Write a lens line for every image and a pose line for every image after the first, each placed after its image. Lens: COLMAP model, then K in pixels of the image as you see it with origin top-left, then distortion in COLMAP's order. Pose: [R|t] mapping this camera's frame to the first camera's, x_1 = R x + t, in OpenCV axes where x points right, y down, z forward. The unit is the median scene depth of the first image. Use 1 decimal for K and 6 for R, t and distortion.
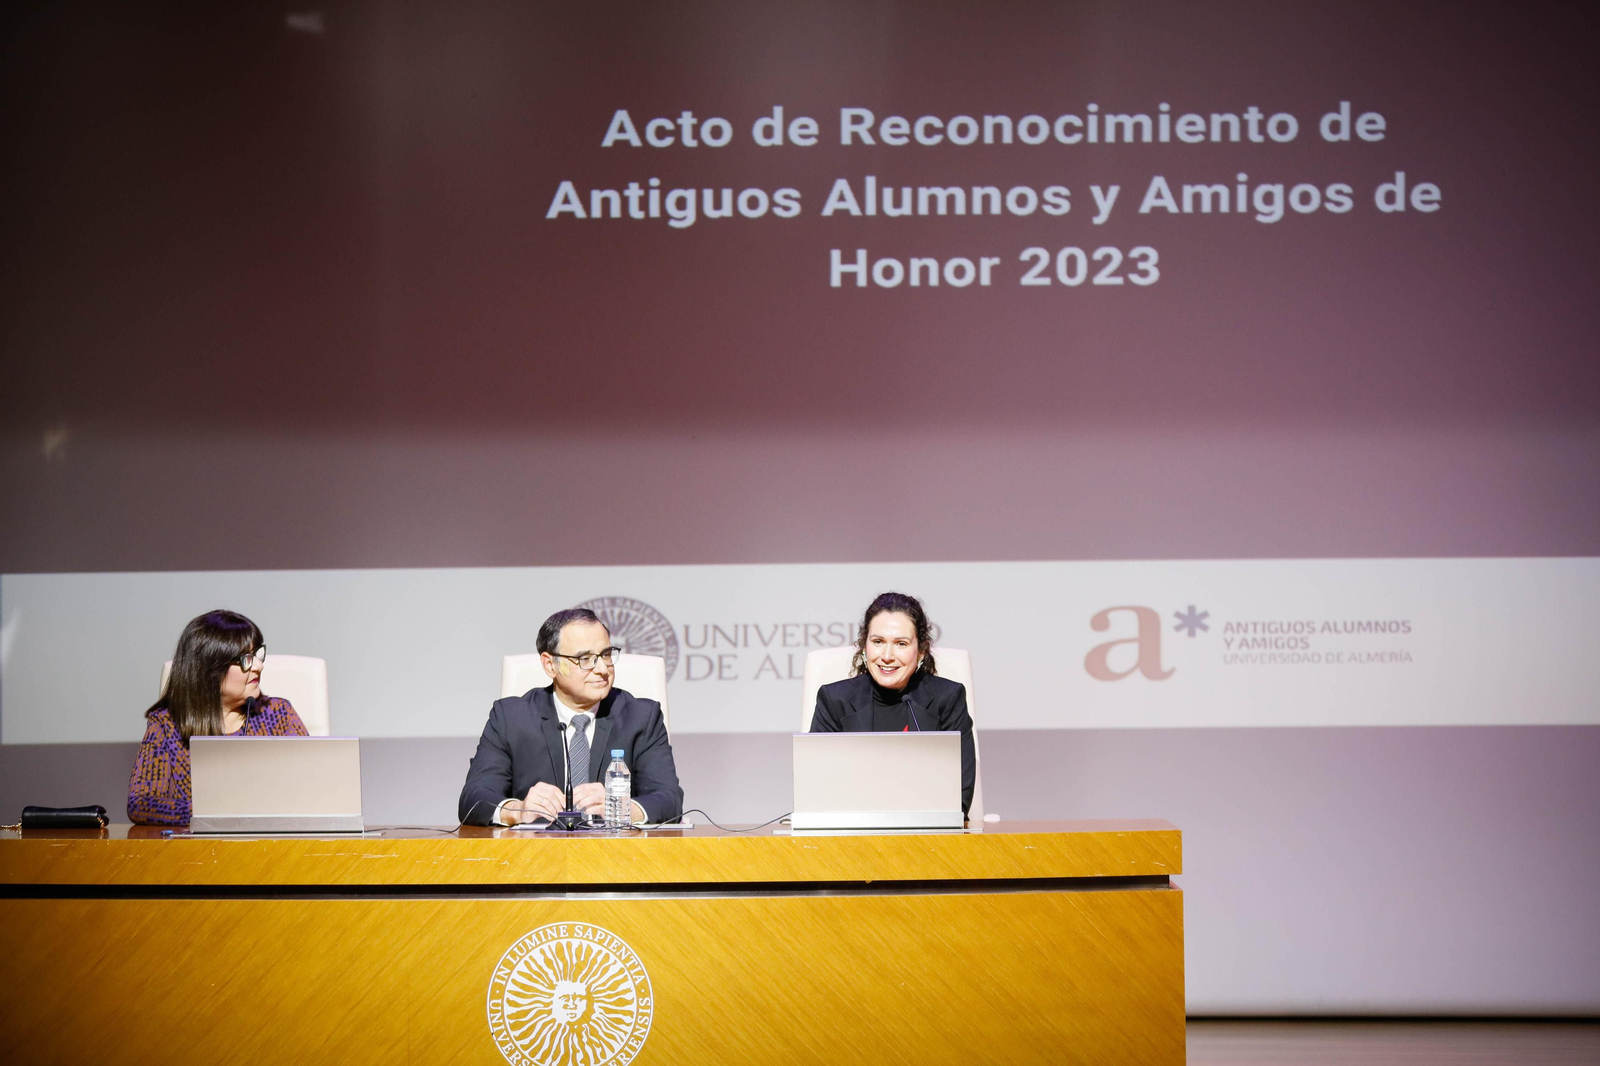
lens RADIAL K [[5114.5, 0, 796.8], [0, 5114.5, 530.5], [0, 0, 1]] dist [0.337552, 0.648389]
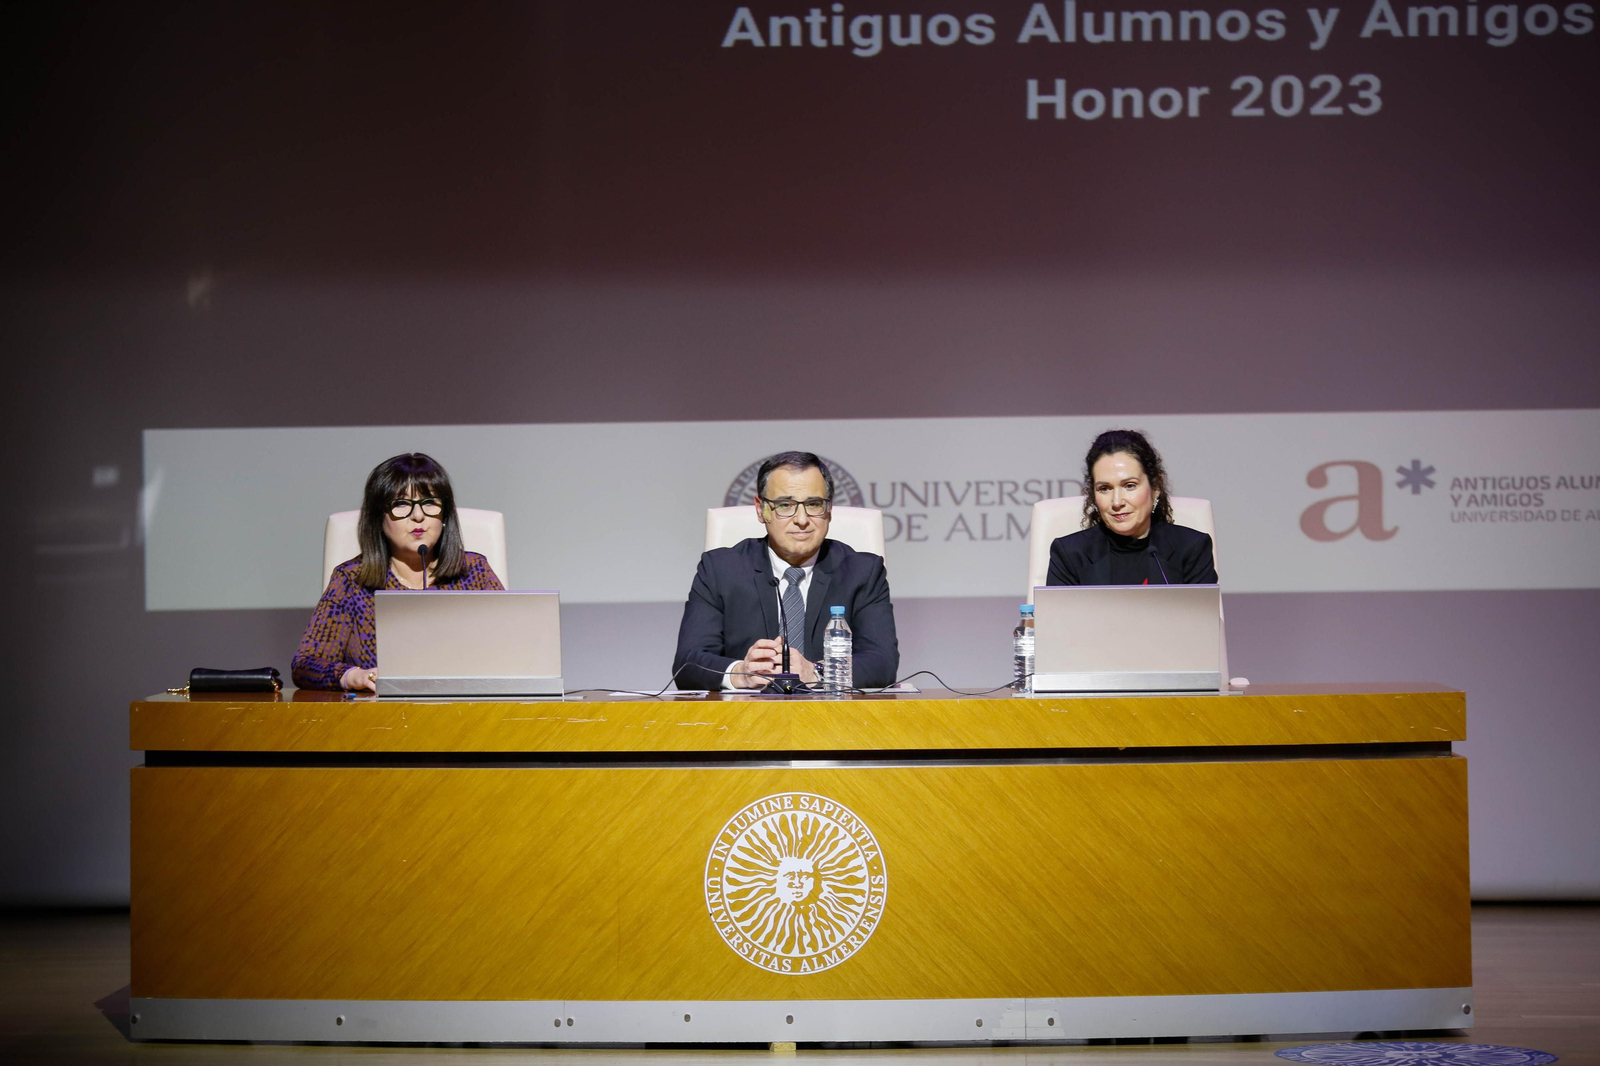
lens RADIAL K [[5070.7, 0, 803.3], [0, 5070.7, 525.7], [0, 0, 1]] dist [0.330609, 1.904032]
pose [[0.999918, -0.002330, -0.012581, -0.022669], [0.002573, 0.999810, 0.019346, 0.008346], [0.012533, -0.019377, 0.999734, 0.072163]]
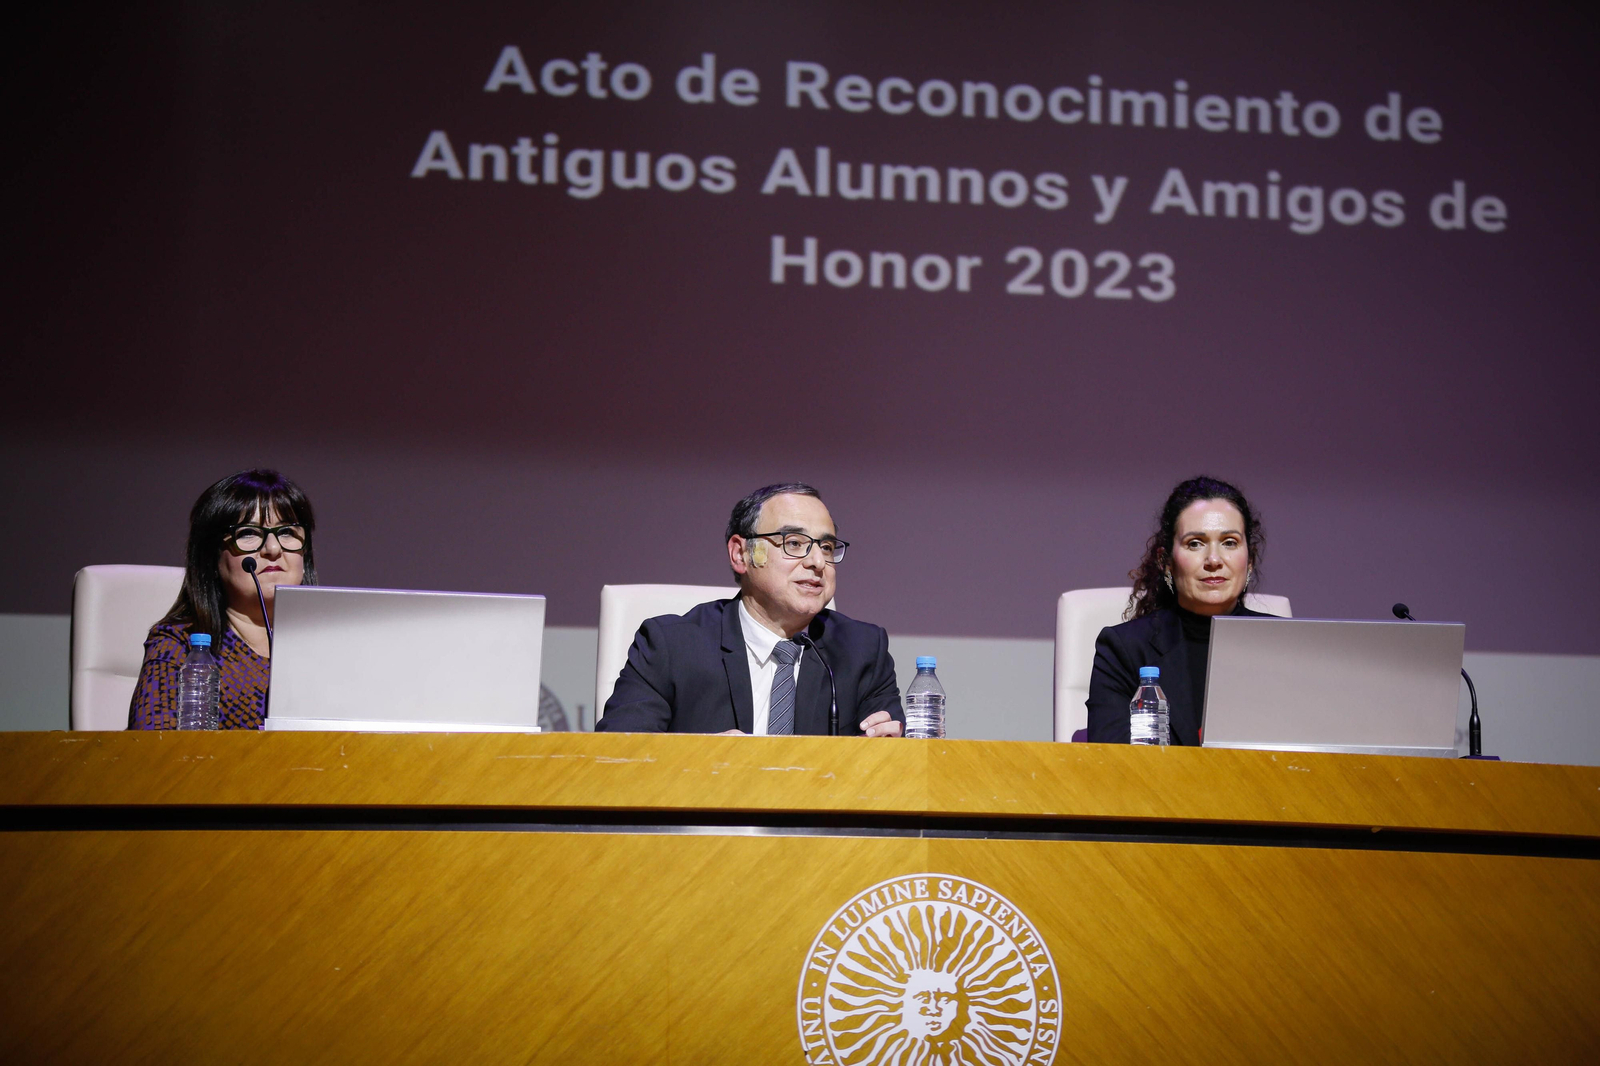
lens RADIAL K [[4374.4, 0, 801.6], [0, 4374.4, 530.8], [0, 0, 1]] dist [0.060098, 1.147120]
pose [[0.979517, 0.041727, 0.196989, -0.119395], [-0.017452, 0.992204, -0.123394, 0.072830], [-0.200602, 0.117429, 0.972609, 0.352082]]
